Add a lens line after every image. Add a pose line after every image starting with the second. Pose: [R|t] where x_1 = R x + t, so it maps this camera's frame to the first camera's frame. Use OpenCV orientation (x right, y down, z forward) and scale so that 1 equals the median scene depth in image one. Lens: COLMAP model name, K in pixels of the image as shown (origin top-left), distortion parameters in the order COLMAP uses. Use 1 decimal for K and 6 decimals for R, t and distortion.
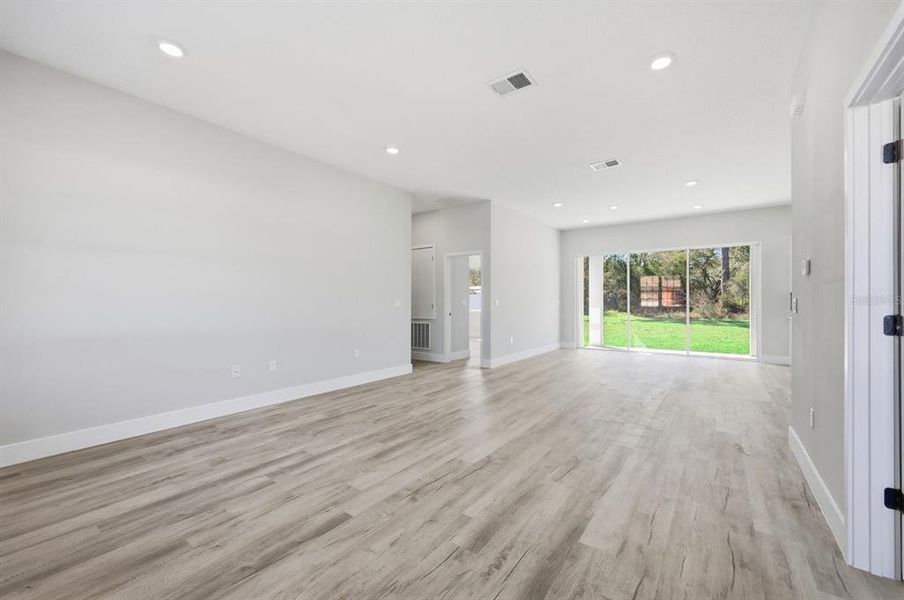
lens RADIAL K [[365.7, 0, 452.0], [0, 365.7, 300.0], [0, 0, 1]] dist [0.000418, 0.000106]
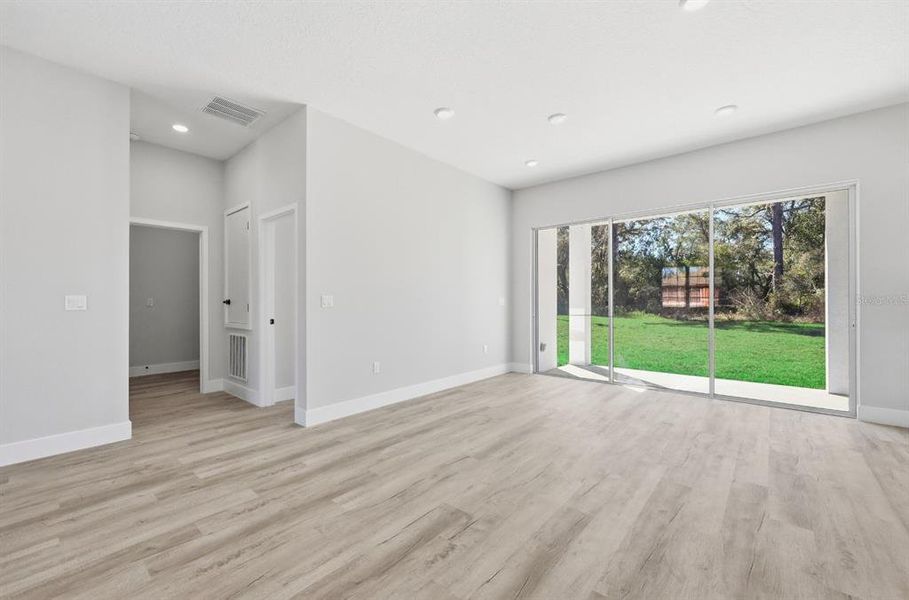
lens RADIAL K [[367.4, 0, 454.5], [0, 367.4, 300.0], [0, 0, 1]] dist [0.000226, -0.000048]
pose [[0.996904, 0.001387, -0.078617, 0.120462], [-0.001220, 0.999997, 0.002176, 0.001490], [0.078620, -0.002074, 0.996903, 0.165482]]
